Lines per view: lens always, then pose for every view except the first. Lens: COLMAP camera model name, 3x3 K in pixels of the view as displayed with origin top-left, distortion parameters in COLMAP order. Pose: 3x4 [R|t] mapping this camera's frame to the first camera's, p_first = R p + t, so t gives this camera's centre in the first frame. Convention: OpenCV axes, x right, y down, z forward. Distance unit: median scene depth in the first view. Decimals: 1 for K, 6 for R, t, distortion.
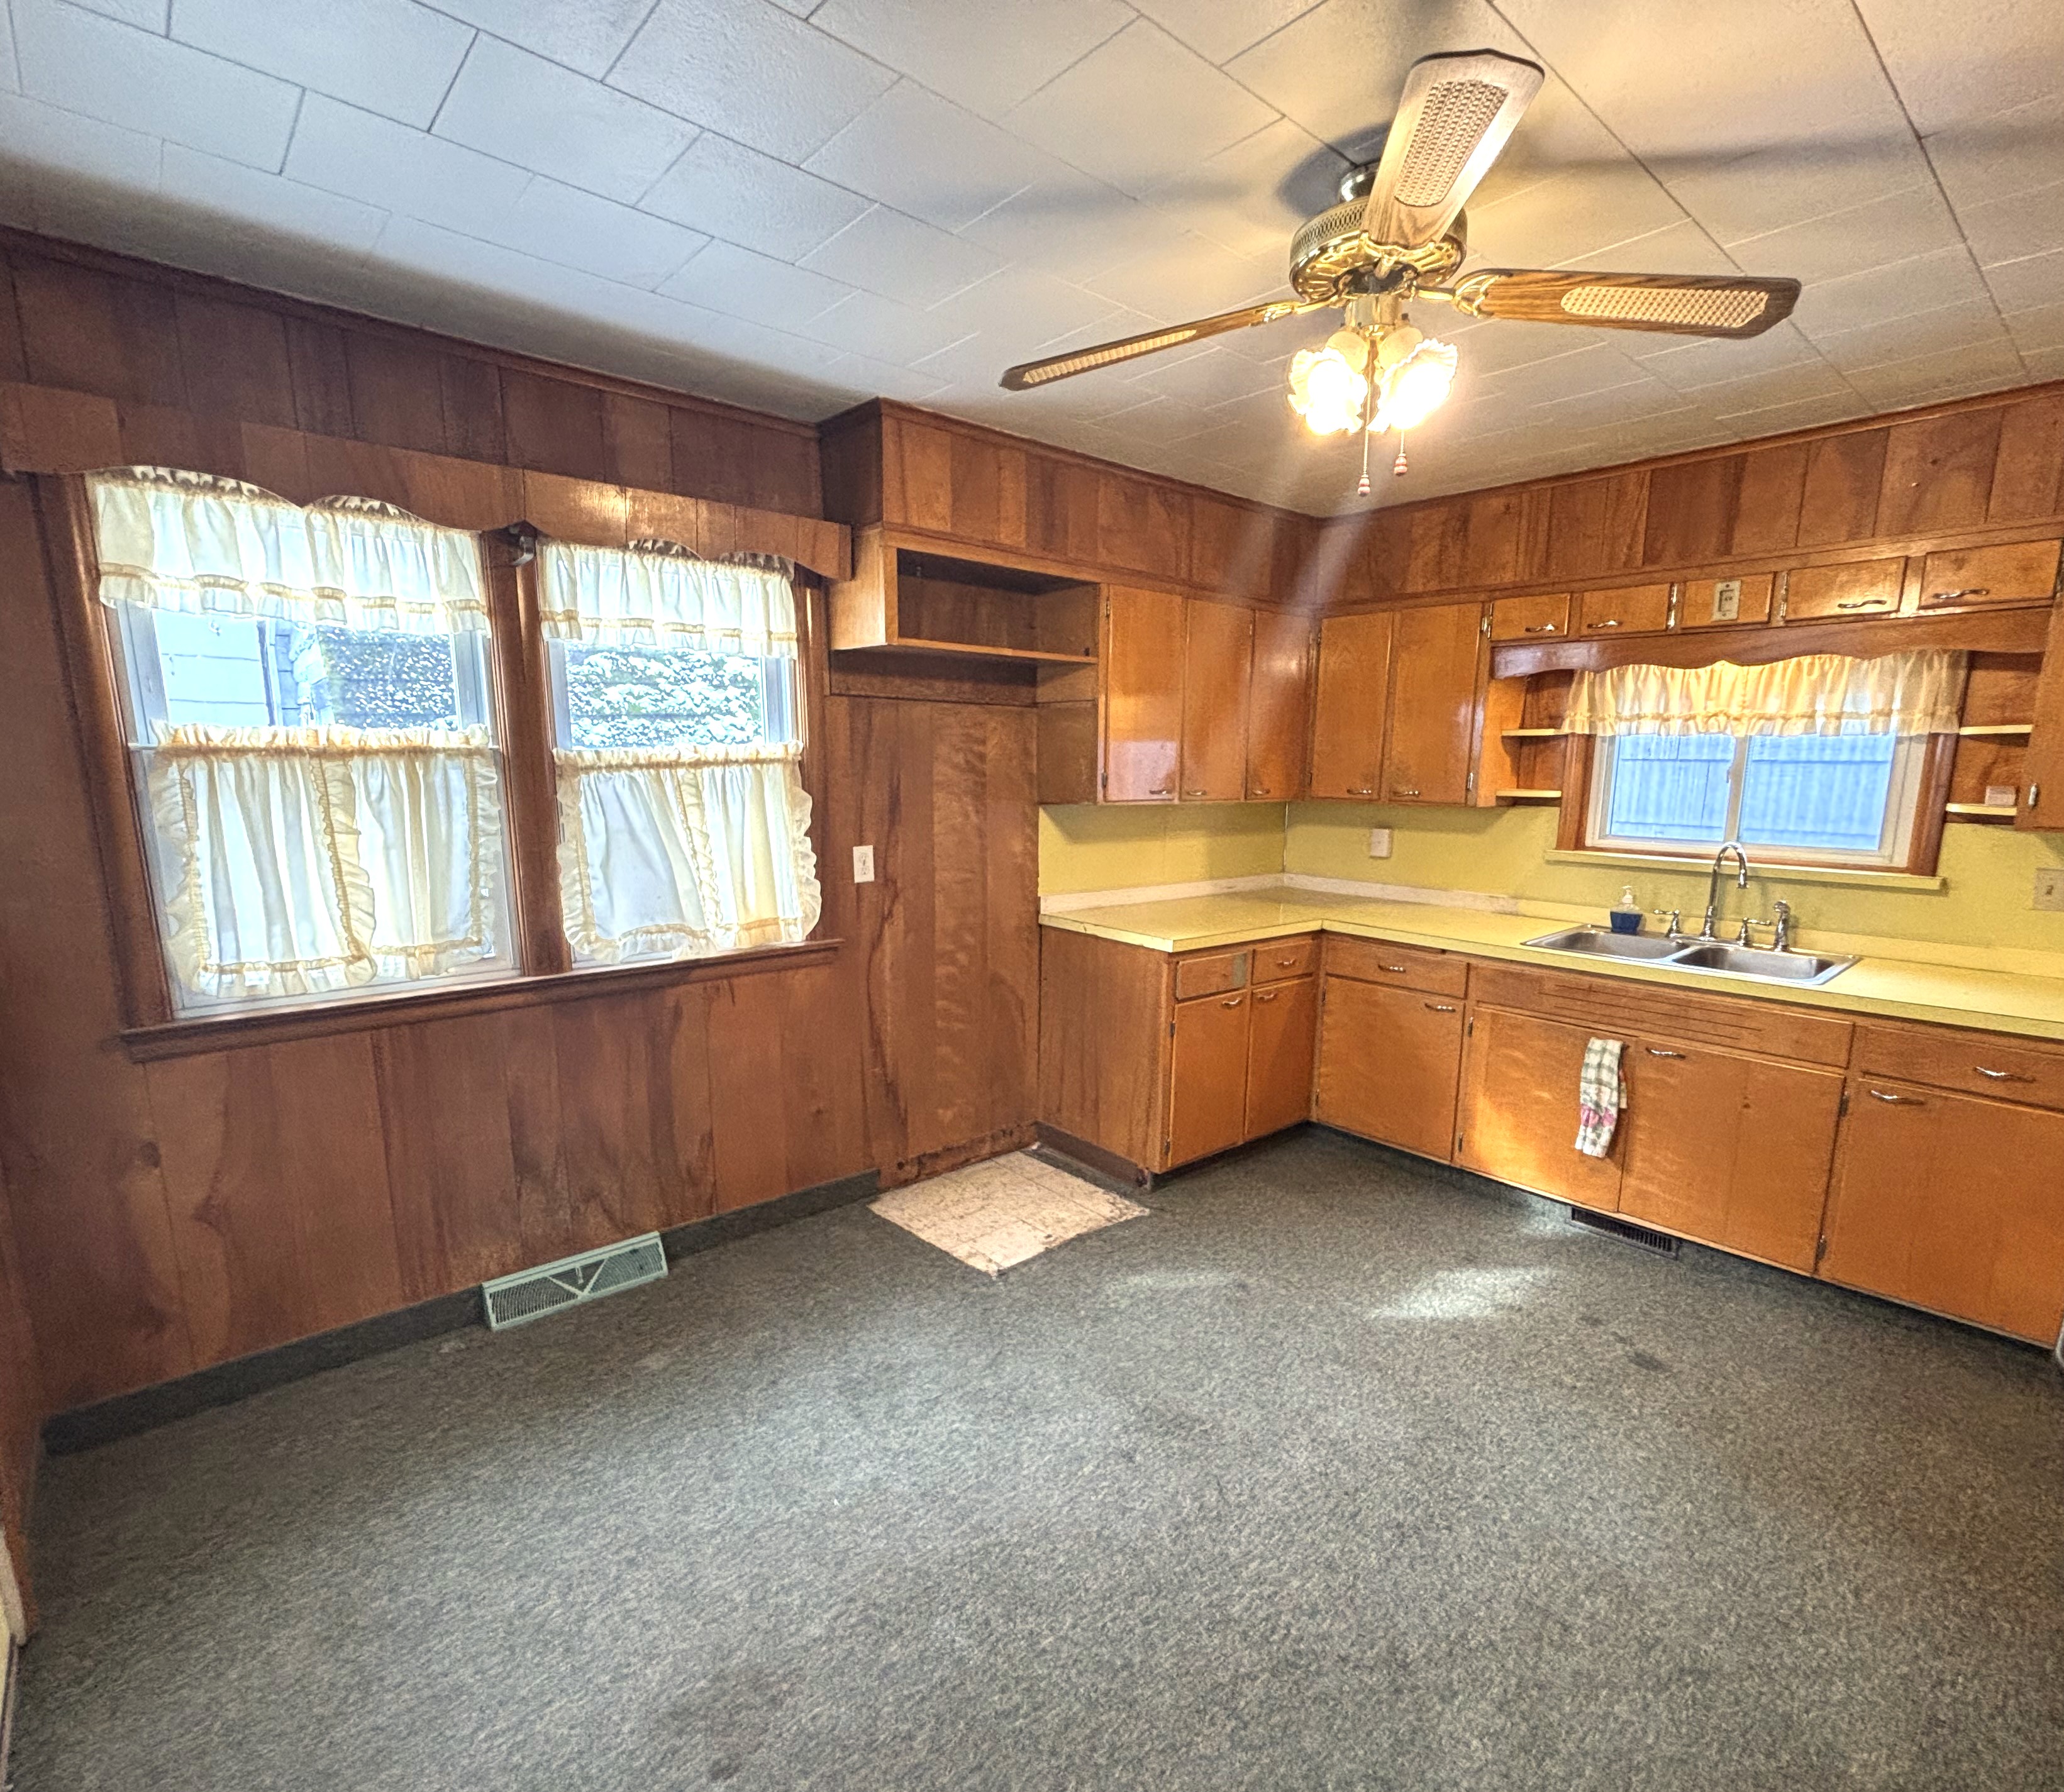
lens RADIAL K [[1032.5, 0, 1037.8], [0, 1032.5, 960.3], [0, 0, 1]] dist [-0.000870, -0.000746]
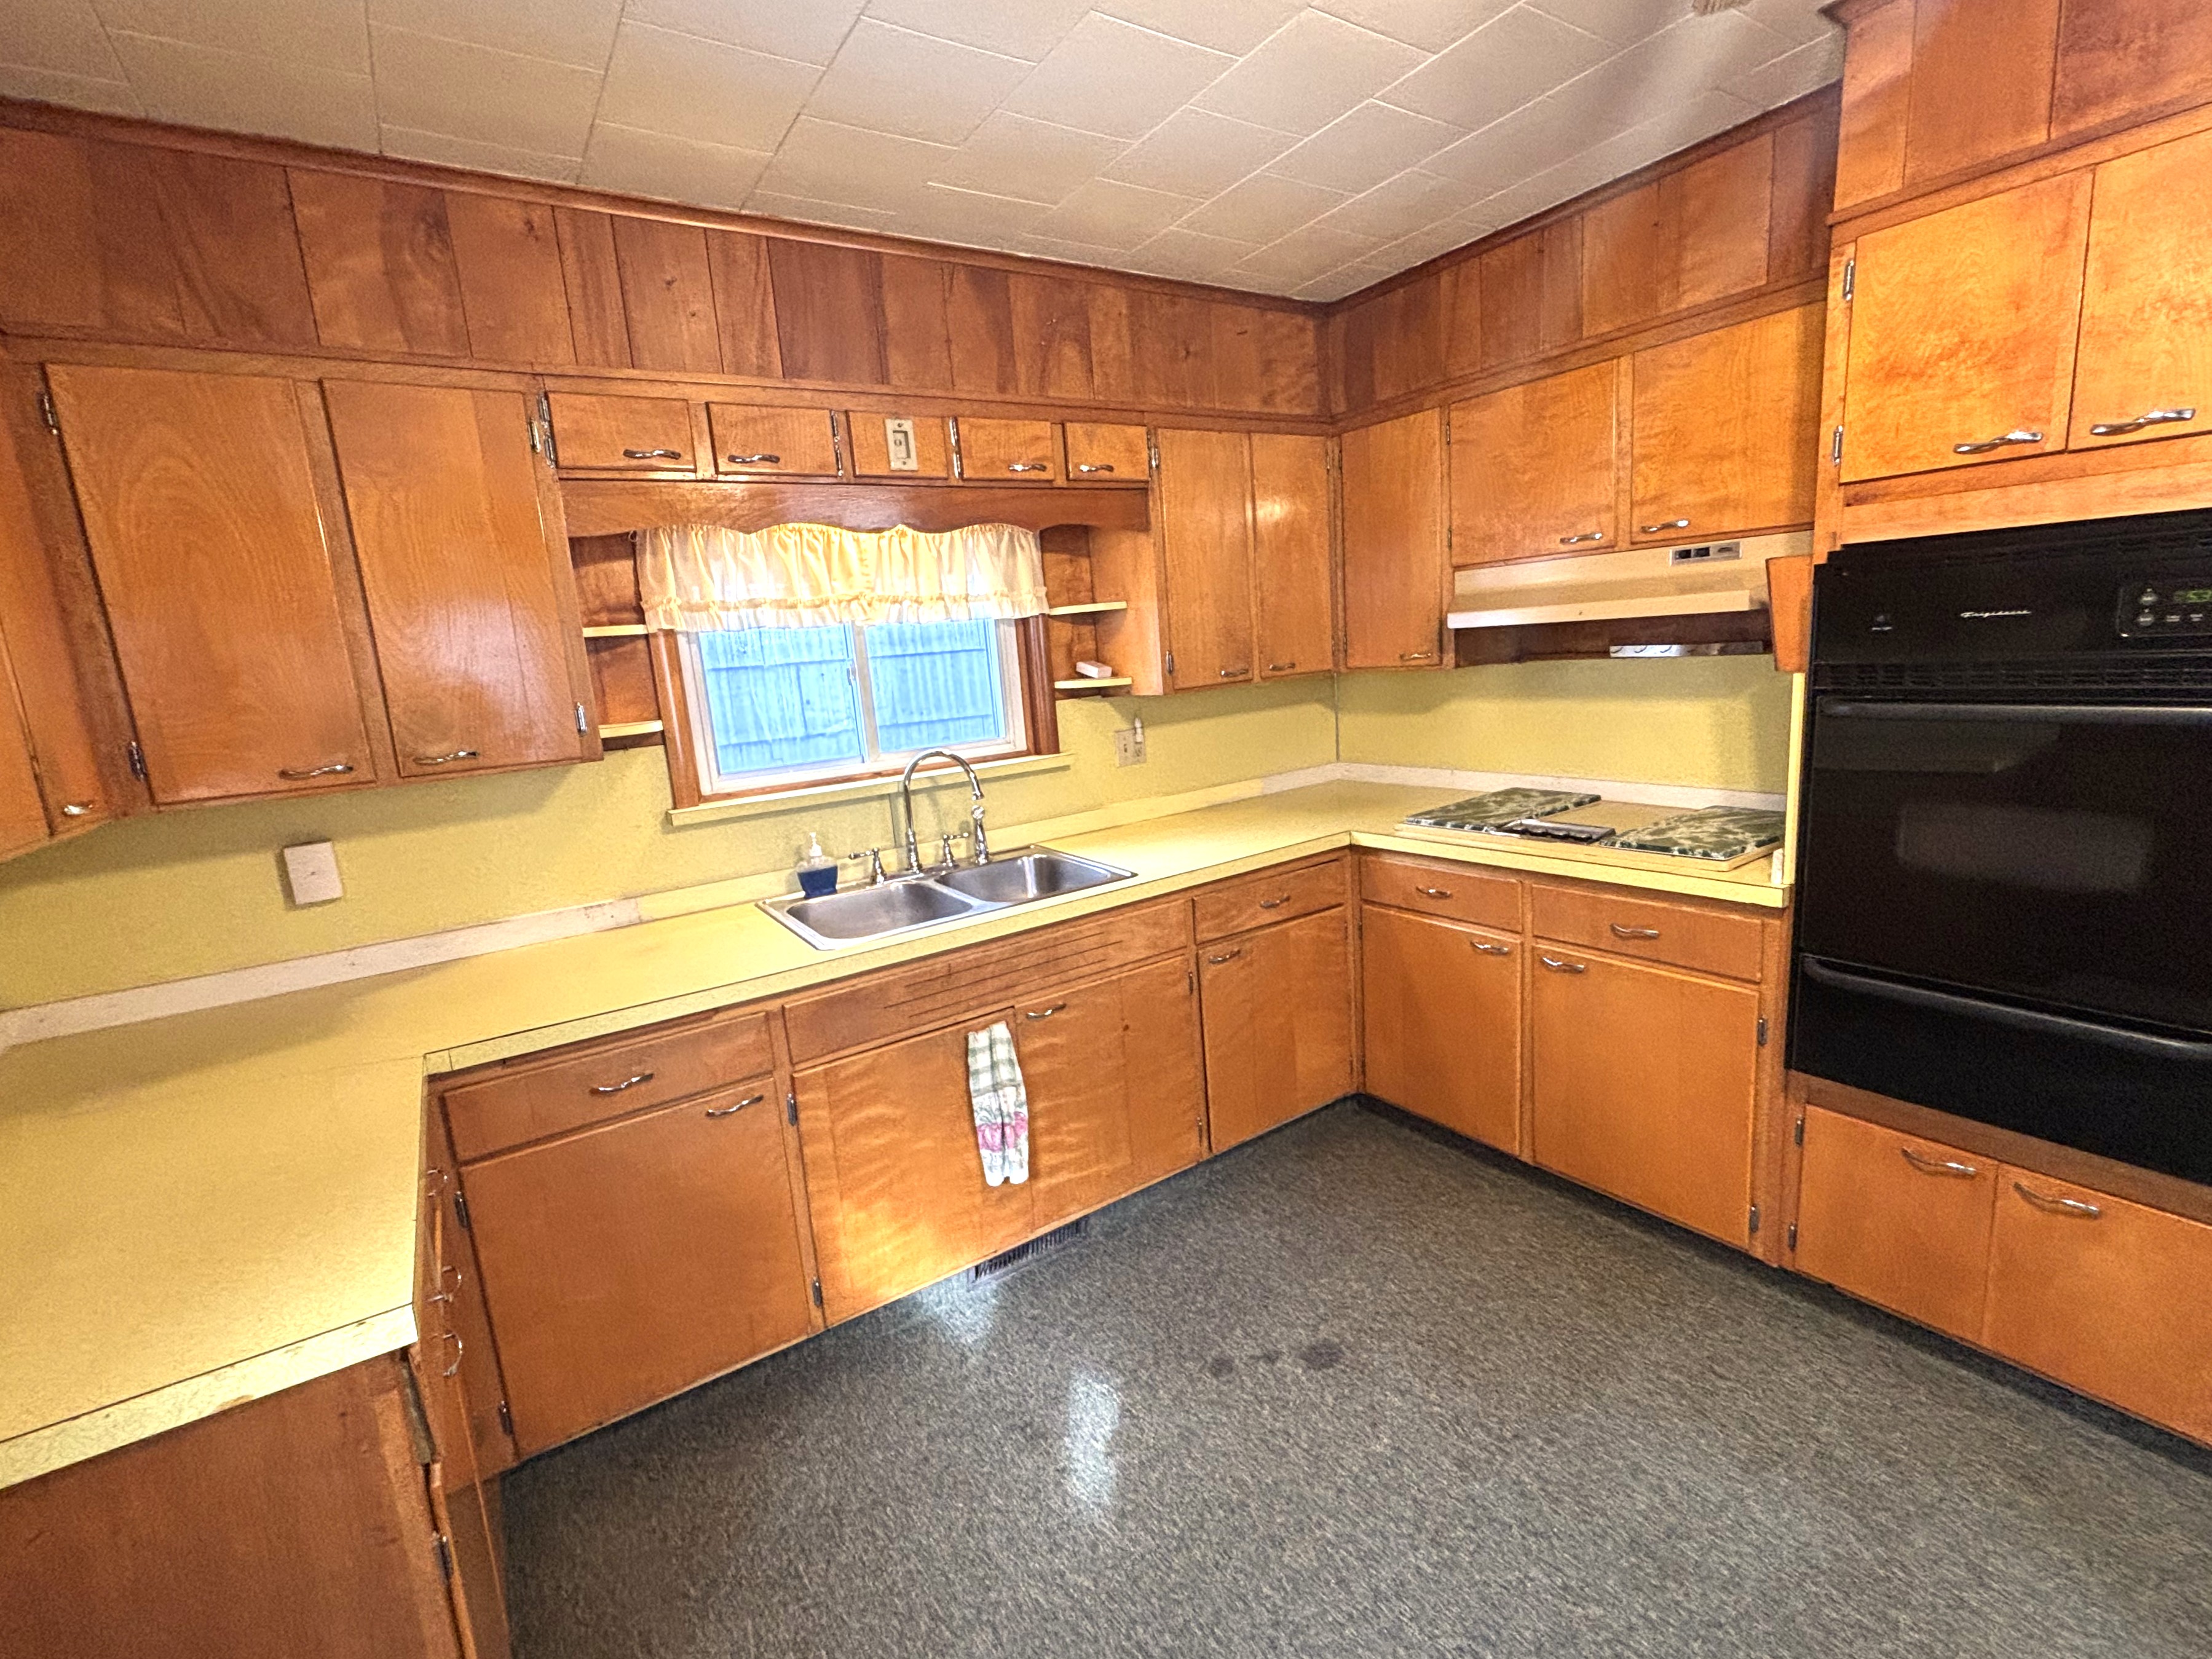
lens RADIAL K [[973.7, 0, 1106.0], [0, 973.7, 829.5], [0, 0, 1]] dist [-0.016118, -0.000206]
pose [[0.139589, -0.197884, 0.970235, -0.075587], [0.274690, 0.949111, 0.154056, -0.141569], [-0.951347, 0.245010, 0.186842, 0.777710]]
